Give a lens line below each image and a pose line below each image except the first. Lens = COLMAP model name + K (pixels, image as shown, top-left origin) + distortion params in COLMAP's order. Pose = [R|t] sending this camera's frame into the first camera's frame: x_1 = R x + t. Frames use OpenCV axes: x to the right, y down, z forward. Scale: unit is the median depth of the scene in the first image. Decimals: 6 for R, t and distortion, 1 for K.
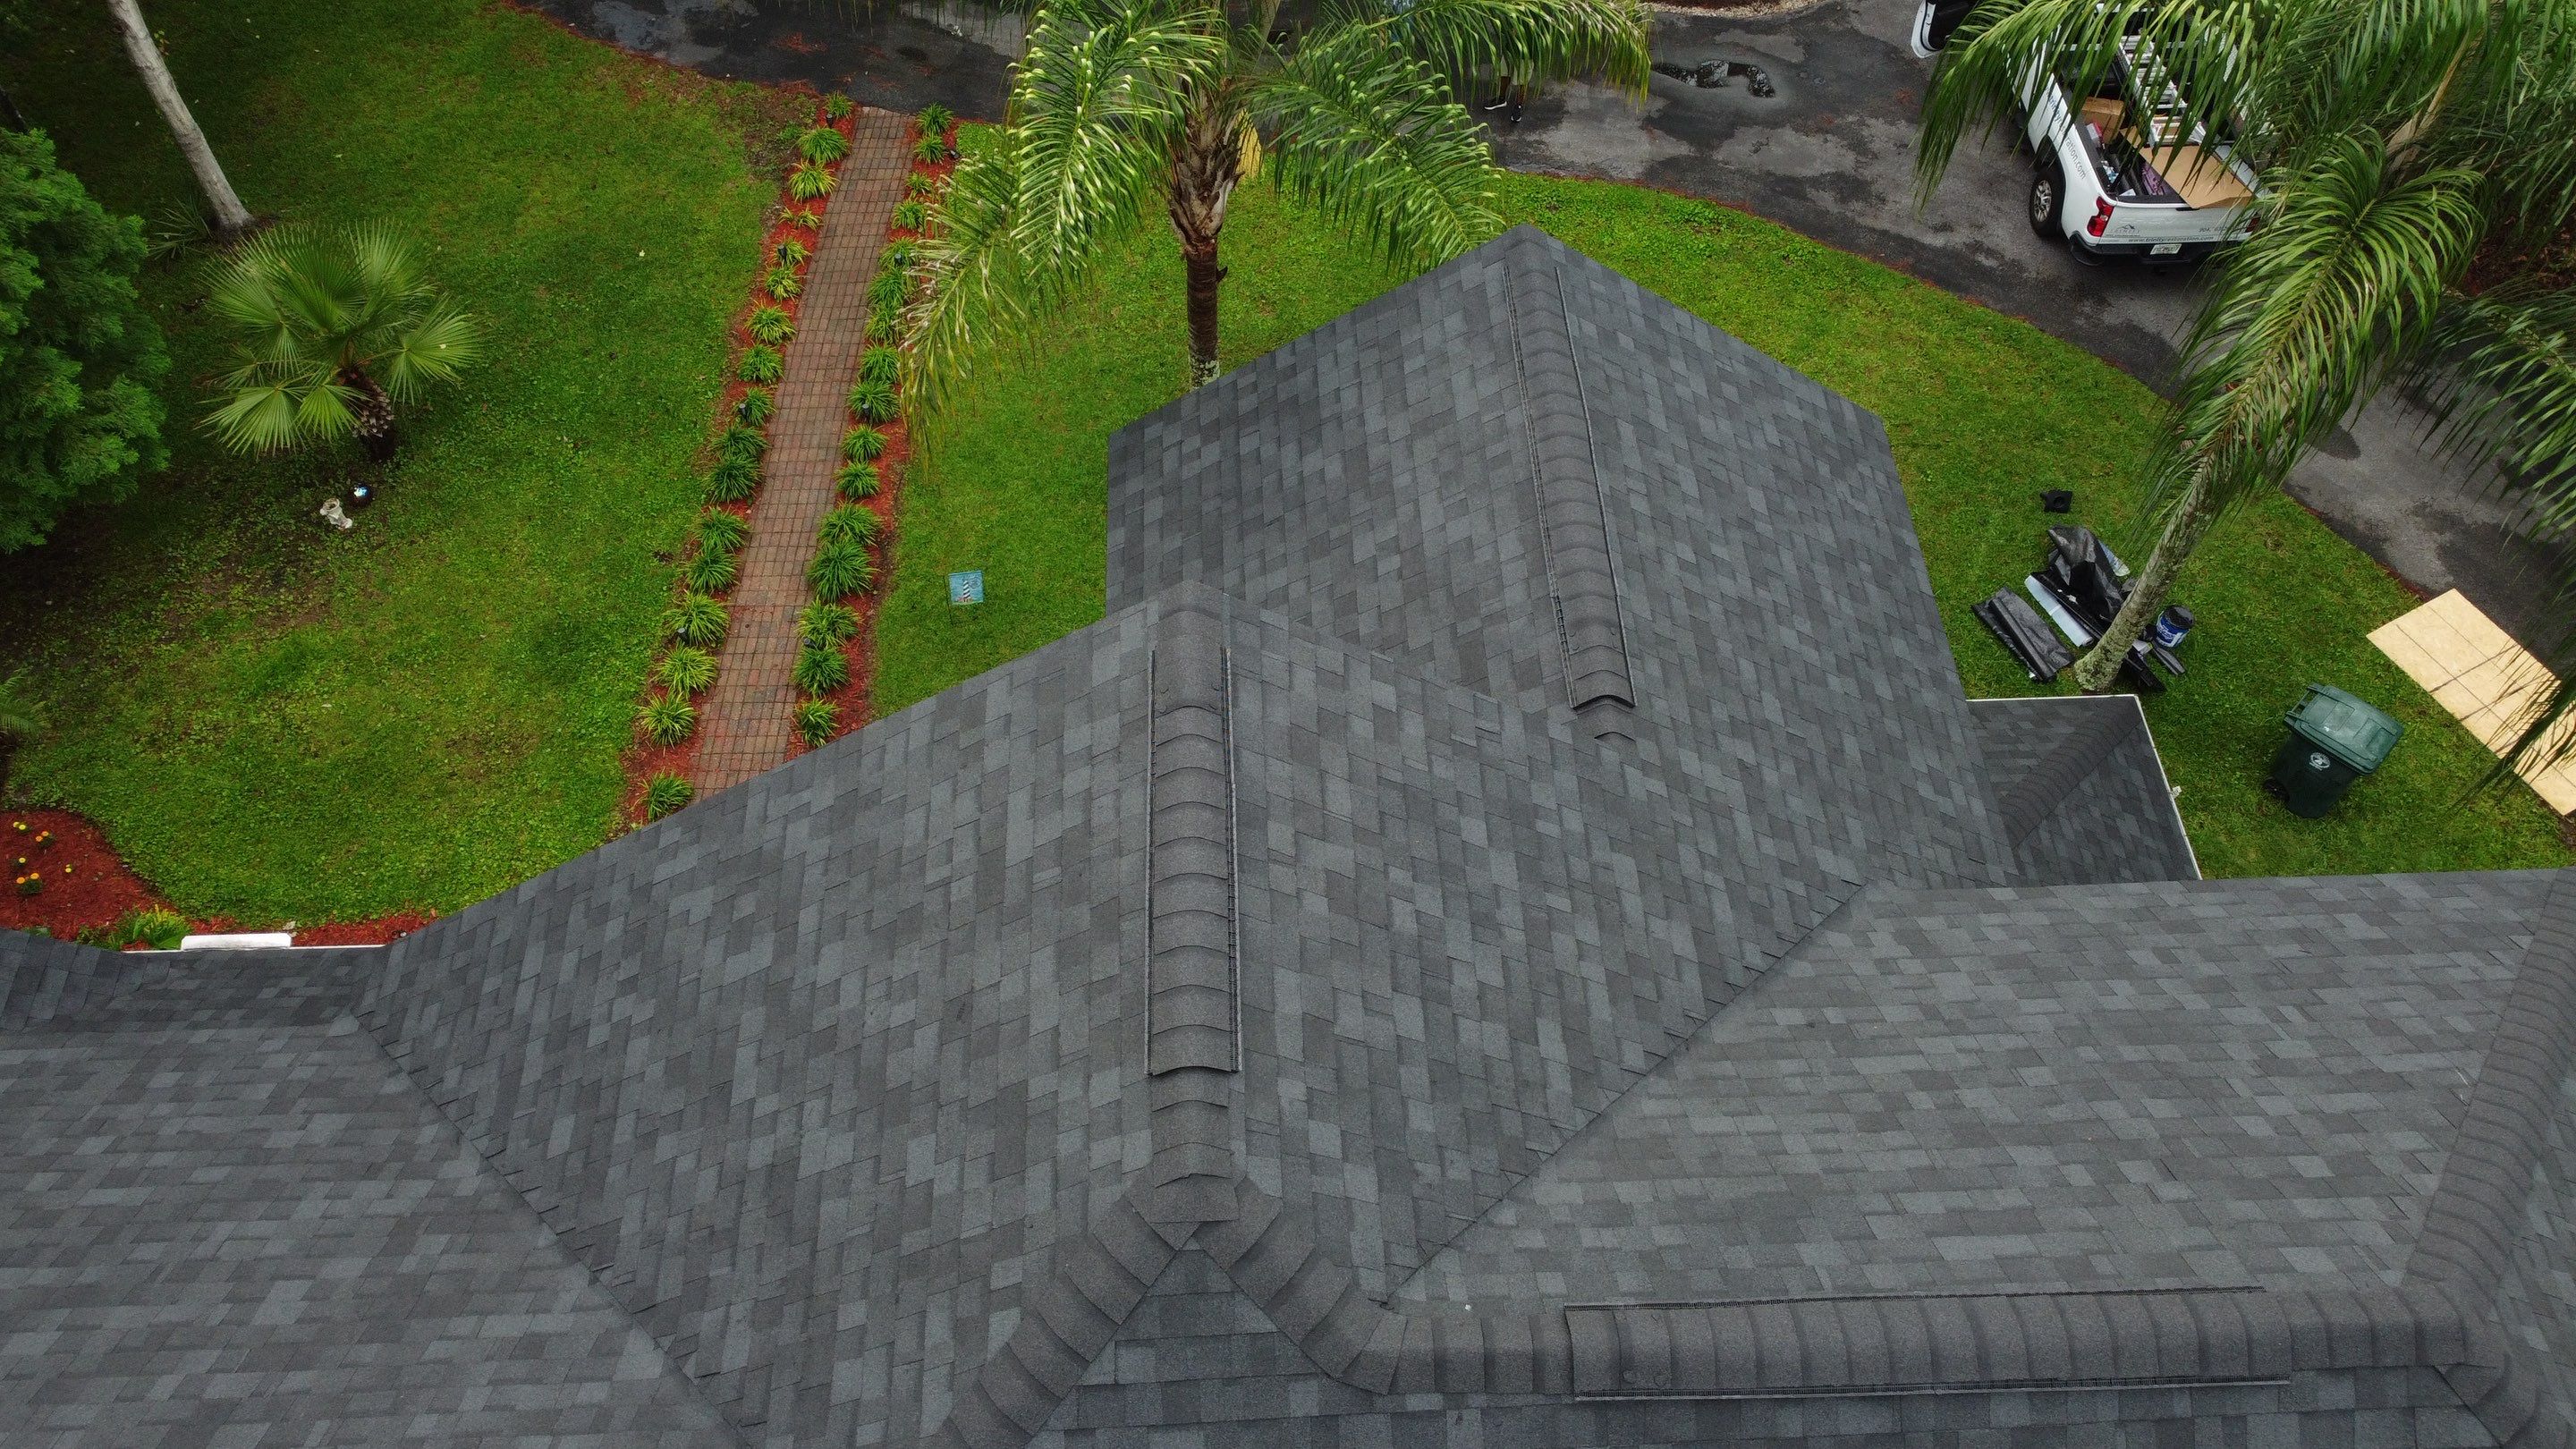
lens RADIAL K [[1940.8, 0, 1285.1], [0, 1940.8, 736.4], [0, 0, 1]] dist [0.009255, -0.010543]
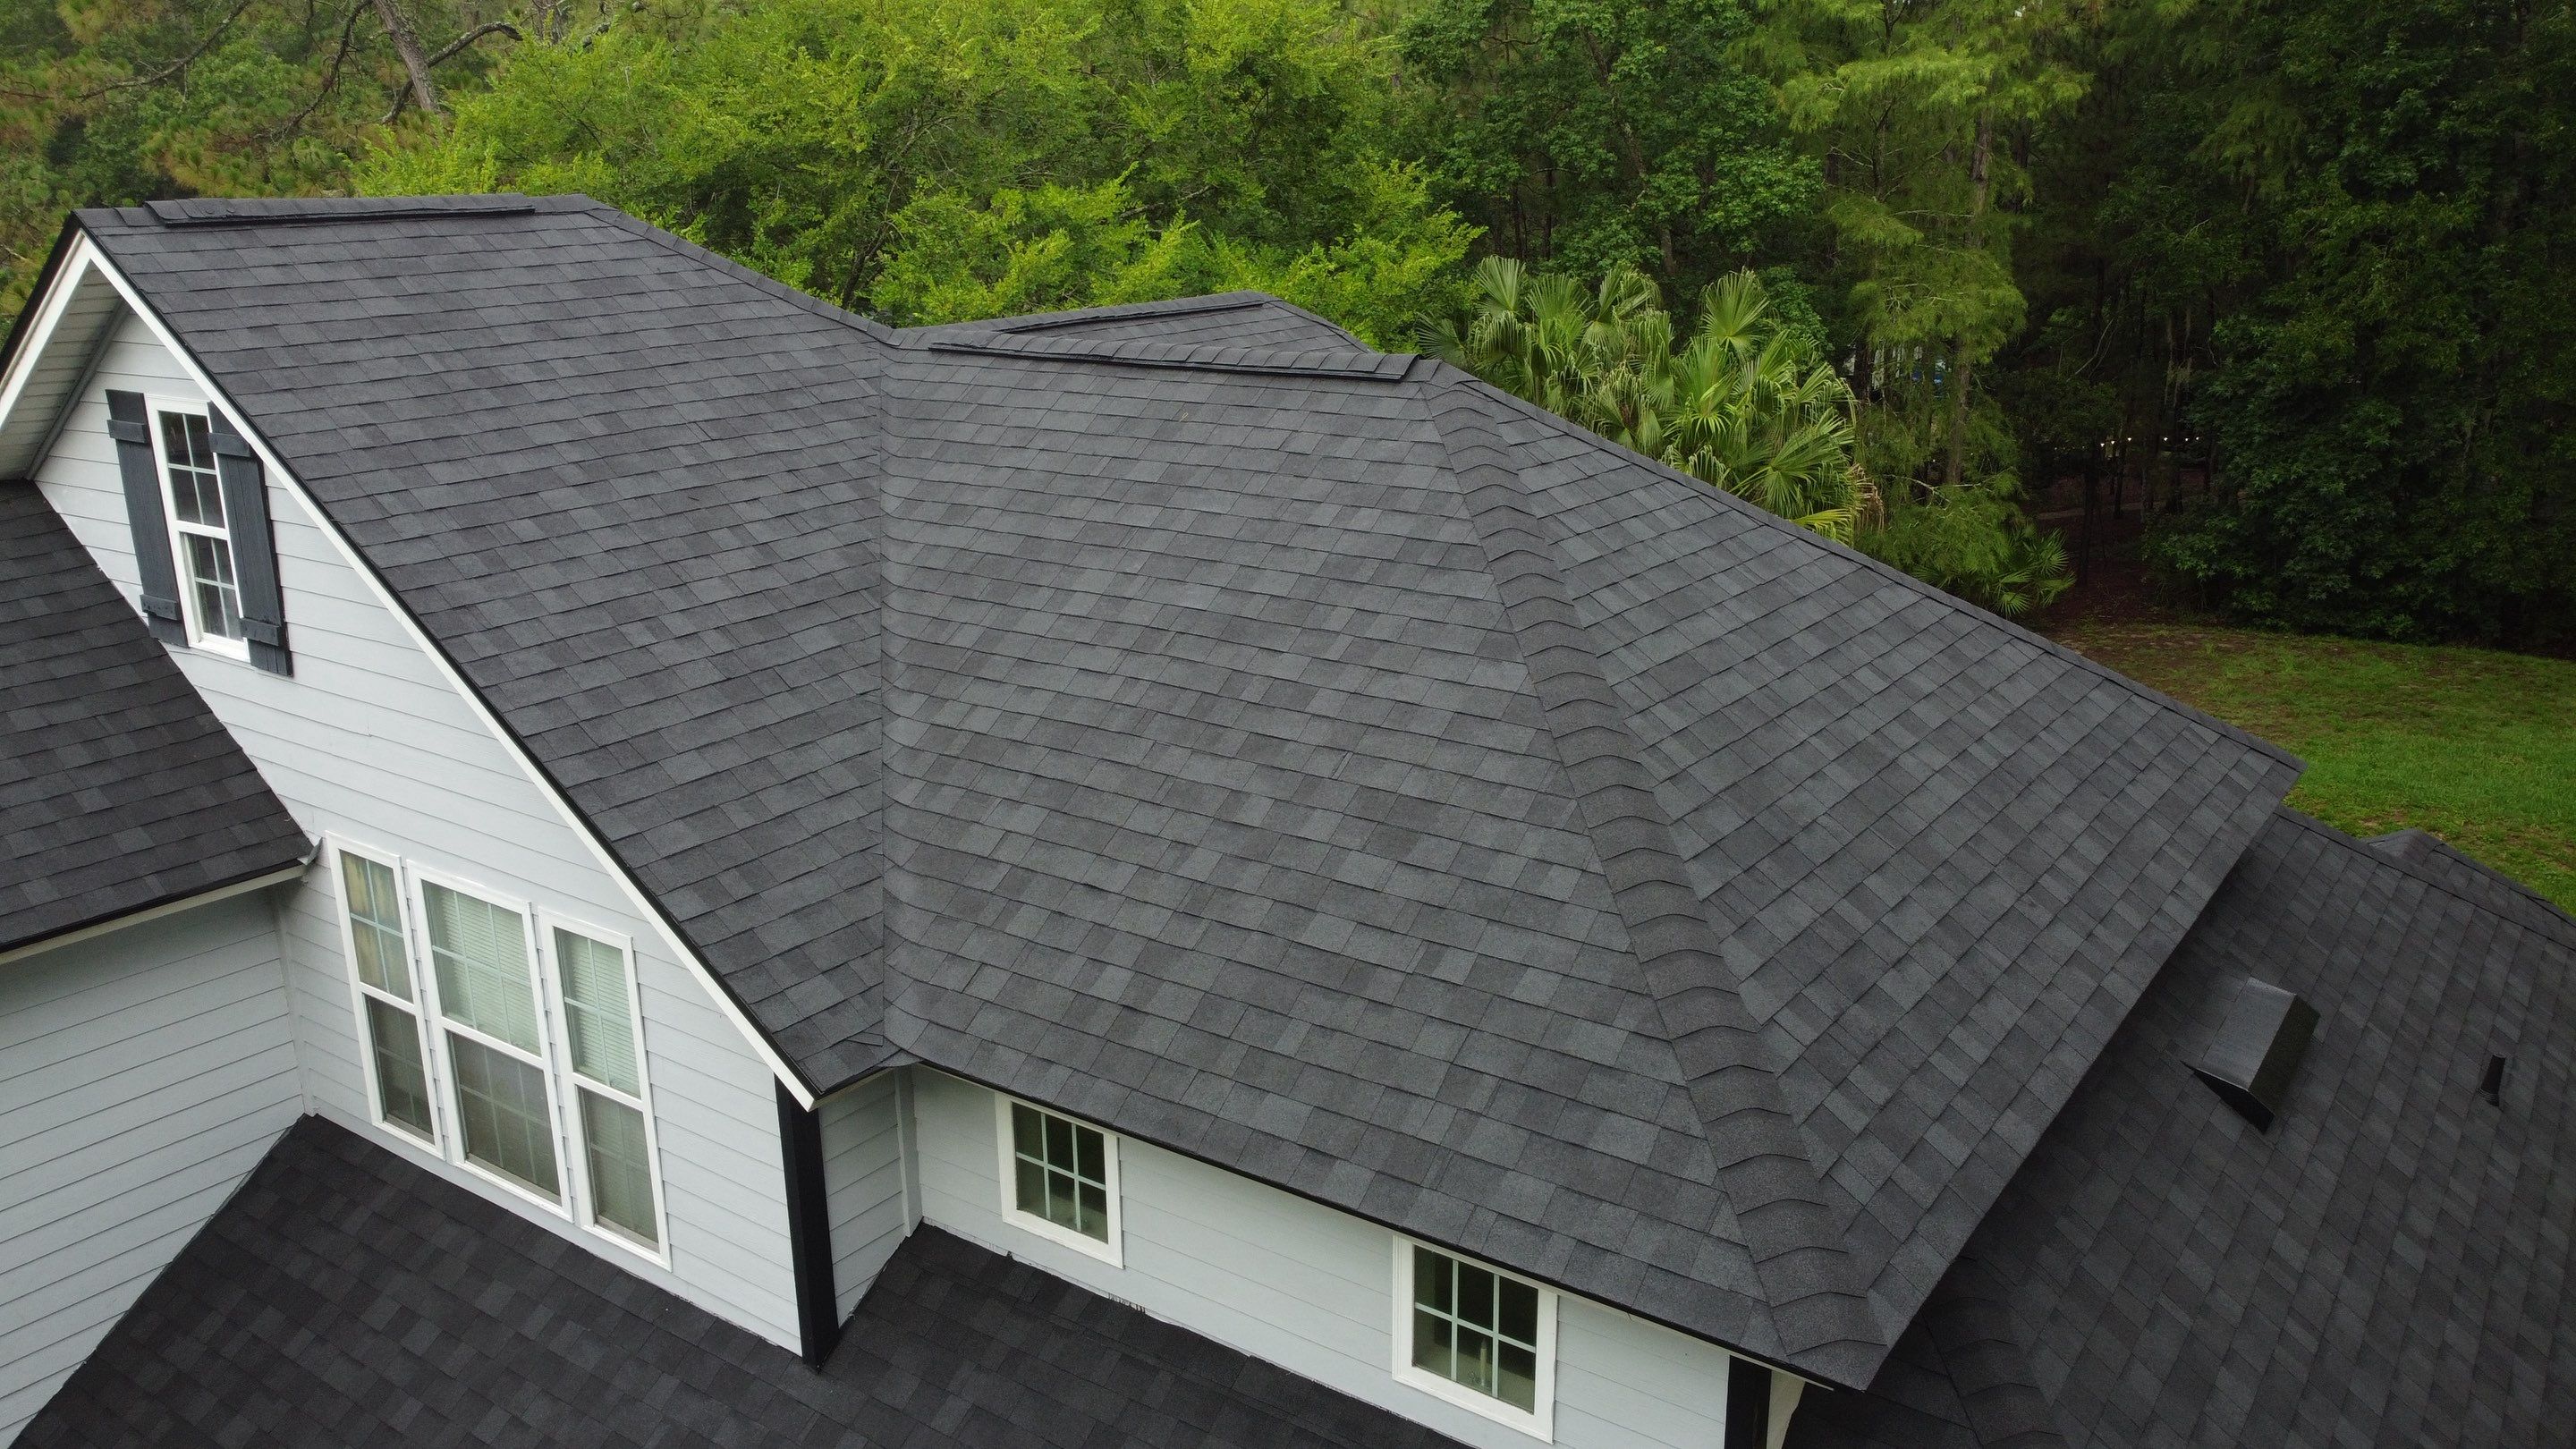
lens RADIAL K [[1940.8, 0, 1284.2], [0, 1940.8, 723.5], [0, 0, 1]] dist [0.009255, -0.010543]
pose [[-0.790583, -0.167915, 0.588883, -1.372440], [0.503953, 0.367891, 0.781465, -0.522900], [-0.347865, 0.914582, -0.206227, 1.370425]]
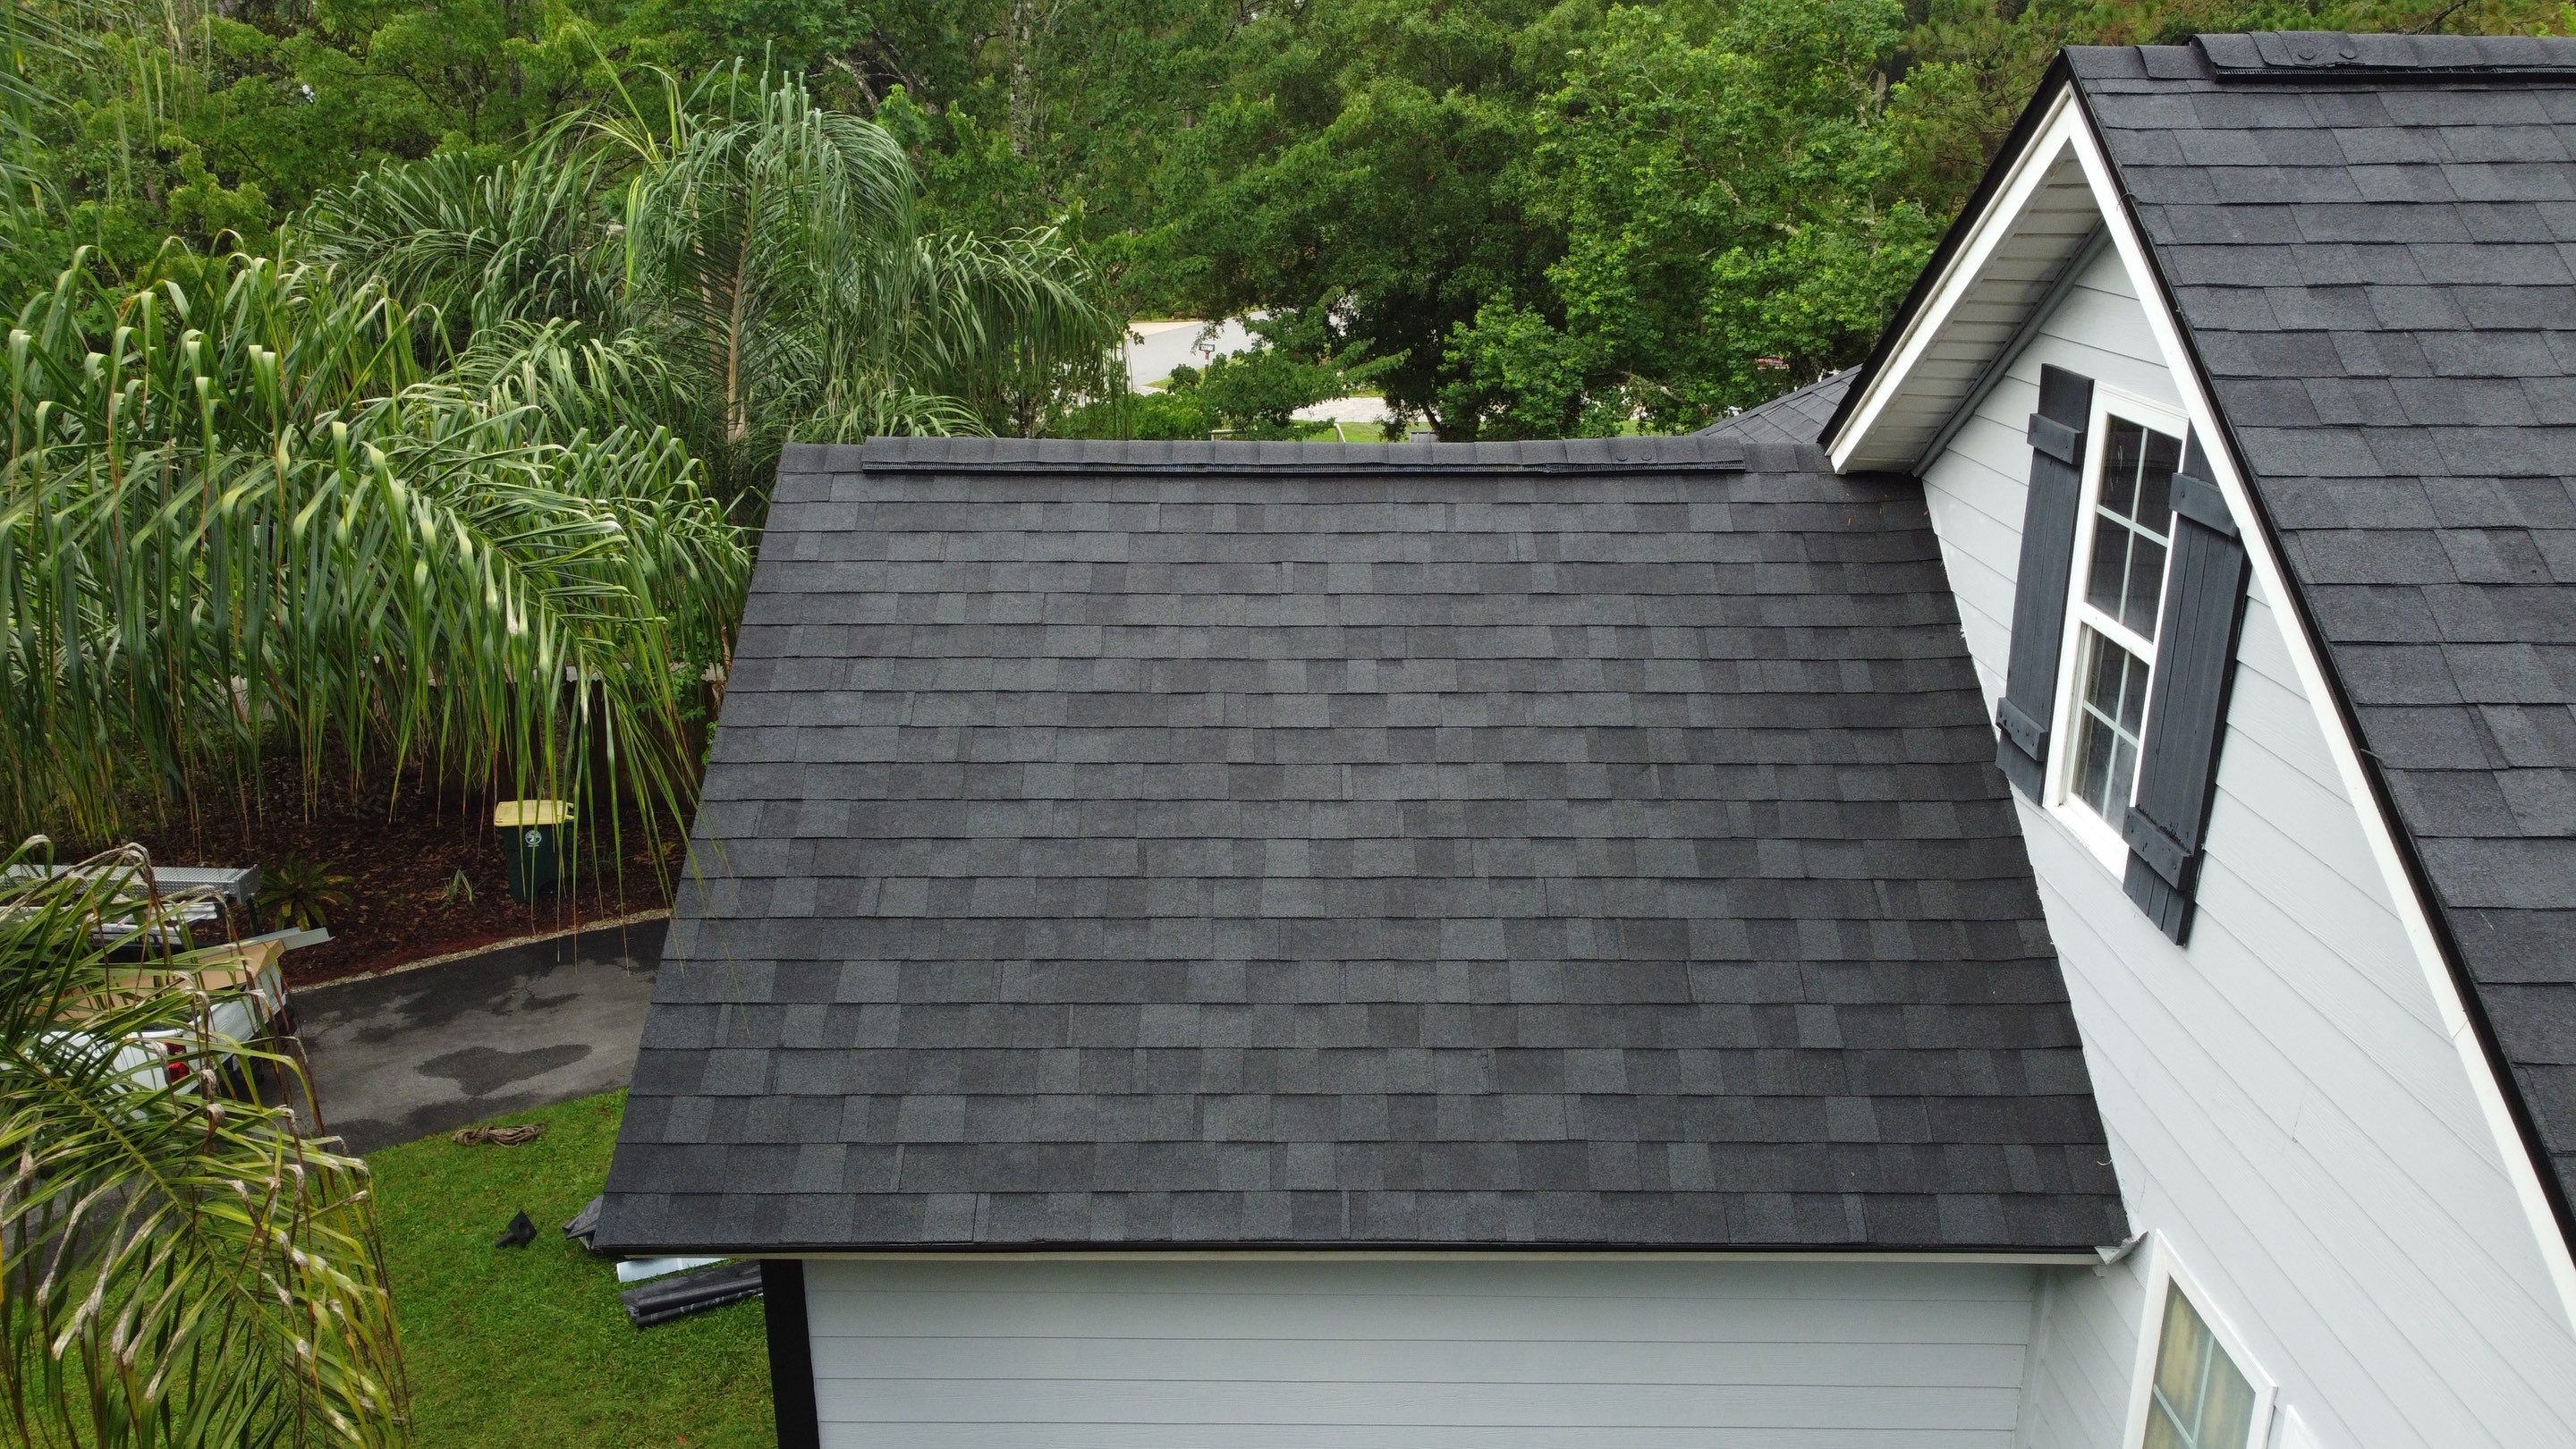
lens RADIAL K [[1940.8, 0, 1288.8], [0, 1940.8, 714.4], [0, 0, 1]] dist [0.009255, -0.010543]
pose [[0.043423, -0.305843, 0.951091, -0.750393], [0.814592, 0.561996, 0.143530, -0.268022], [-0.578407, 0.768518, 0.273541, 1.243288]]
